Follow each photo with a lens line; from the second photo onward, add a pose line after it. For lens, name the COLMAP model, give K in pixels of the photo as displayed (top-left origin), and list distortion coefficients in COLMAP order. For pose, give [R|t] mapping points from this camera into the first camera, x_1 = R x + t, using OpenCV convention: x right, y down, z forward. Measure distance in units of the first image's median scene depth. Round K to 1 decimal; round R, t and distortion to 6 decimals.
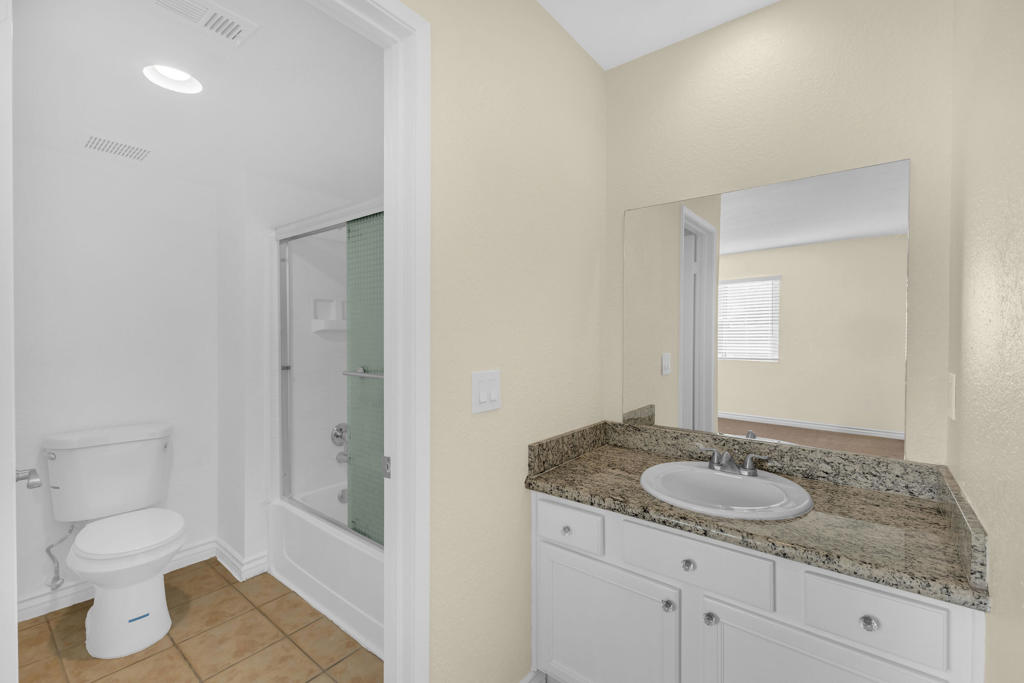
lens RADIAL K [[440.4, 0, 515.5], [0, 440.4, 341.2], [0, 0, 1]] dist [-0.008337, 0.000016]
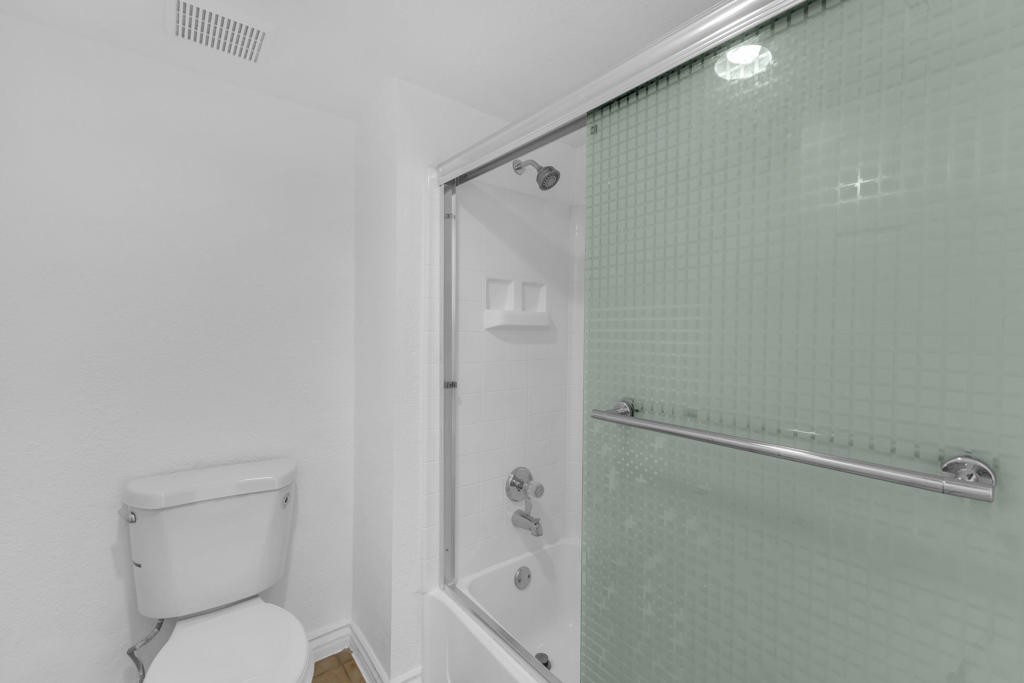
lens RADIAL K [[440.4, 0, 511.0], [0, 440.4, 332.1], [0, 0, 1]] dist [-0.008337, 0.000016]
pose [[0.972068, 0.001324, -0.234696, -0.283865], [-0.004064, 0.999929, -0.011189, -0.009502], [0.234664, 0.011830, 0.972004, 0.393552]]
